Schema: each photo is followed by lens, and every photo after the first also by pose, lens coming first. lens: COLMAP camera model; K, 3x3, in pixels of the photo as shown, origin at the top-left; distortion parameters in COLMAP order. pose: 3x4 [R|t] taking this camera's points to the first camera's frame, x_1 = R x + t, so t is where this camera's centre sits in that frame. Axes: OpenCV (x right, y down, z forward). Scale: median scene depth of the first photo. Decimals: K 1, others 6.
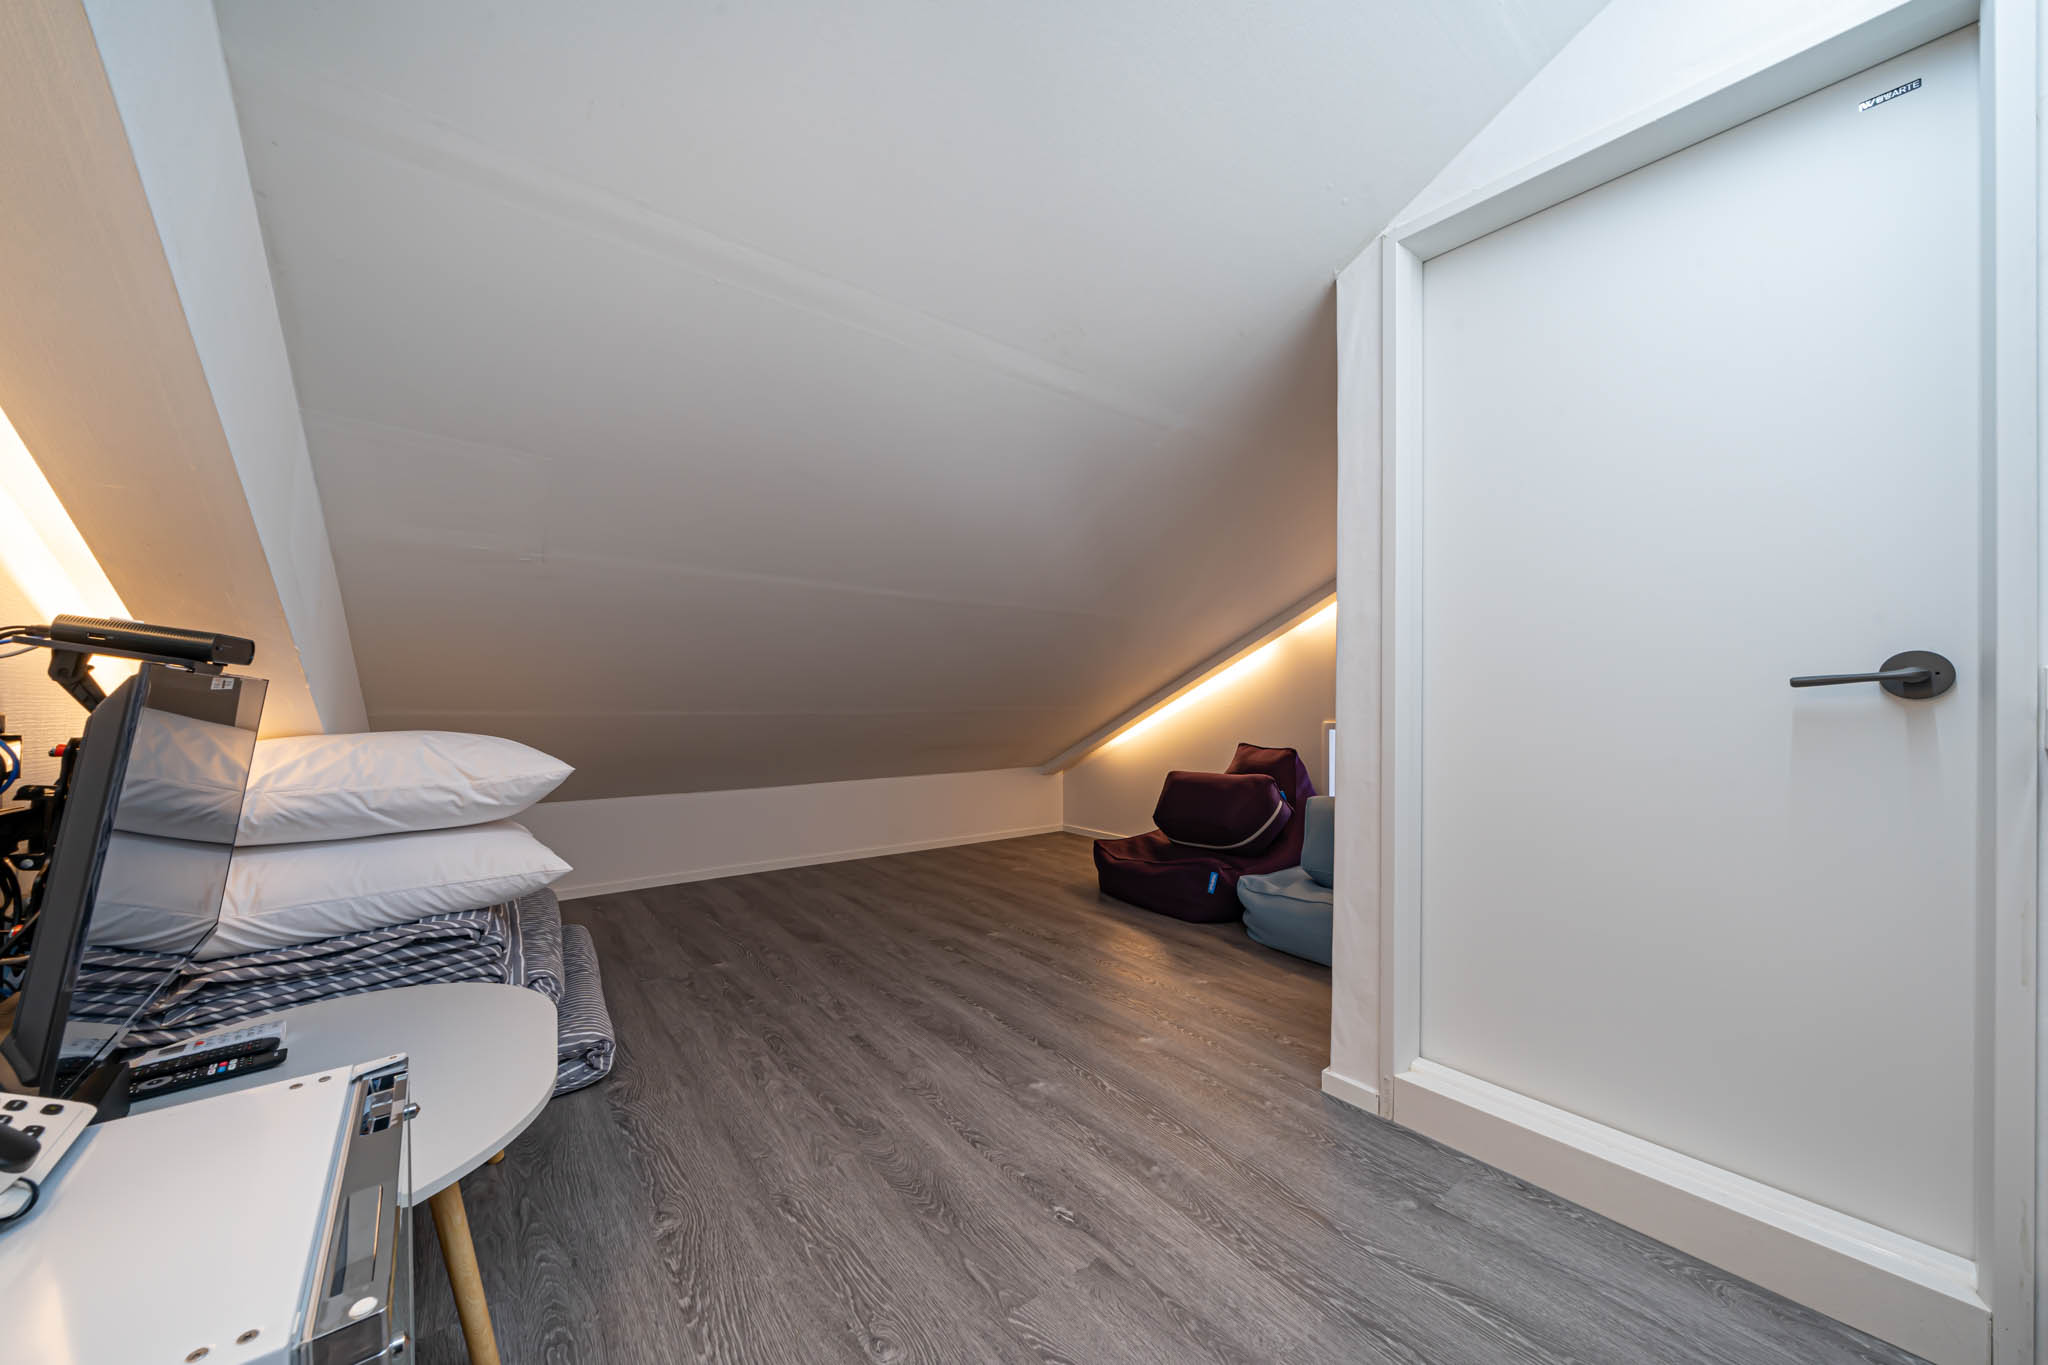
lens RADIAL K [[719.2, 0, 1023.3], [0, 719.2, 700.6], [0, 0, 1]] dist [-0.000884, -0.000154]
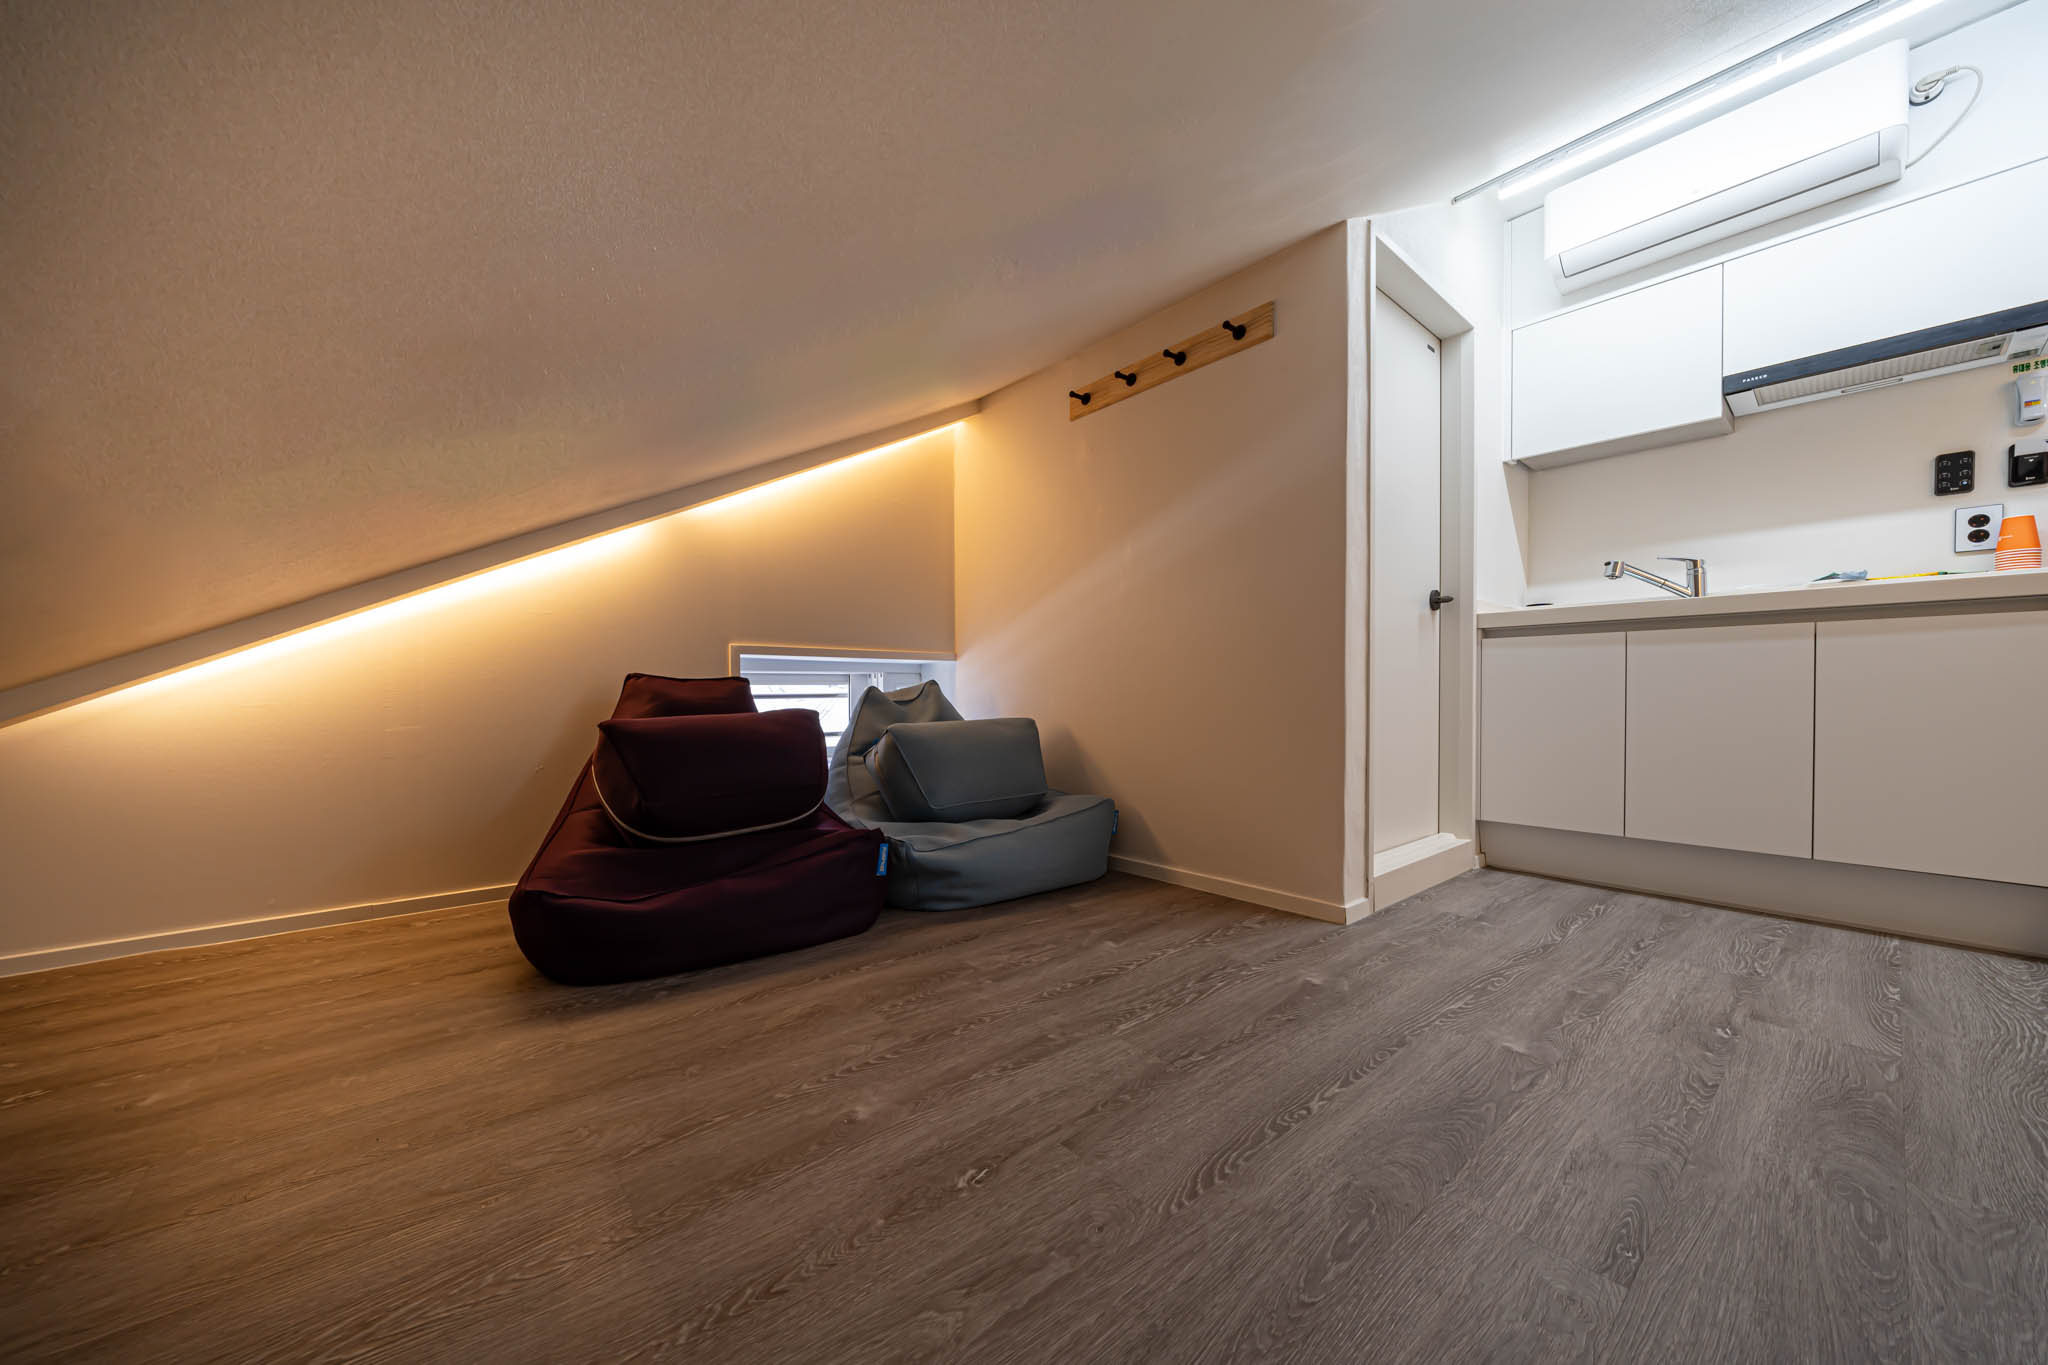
lens RADIAL K [[719.2, 0, 1023.3], [0, 719.2, 700.6], [0, 0, 1]] dist [-0.000884, -0.000154]
pose [[-0.033598, -0.014988, 0.999323, -0.738579], [-0.003426, 0.999883, 0.014882, 0.170314], [-0.999430, -0.002923, -0.033645, 1.605718]]
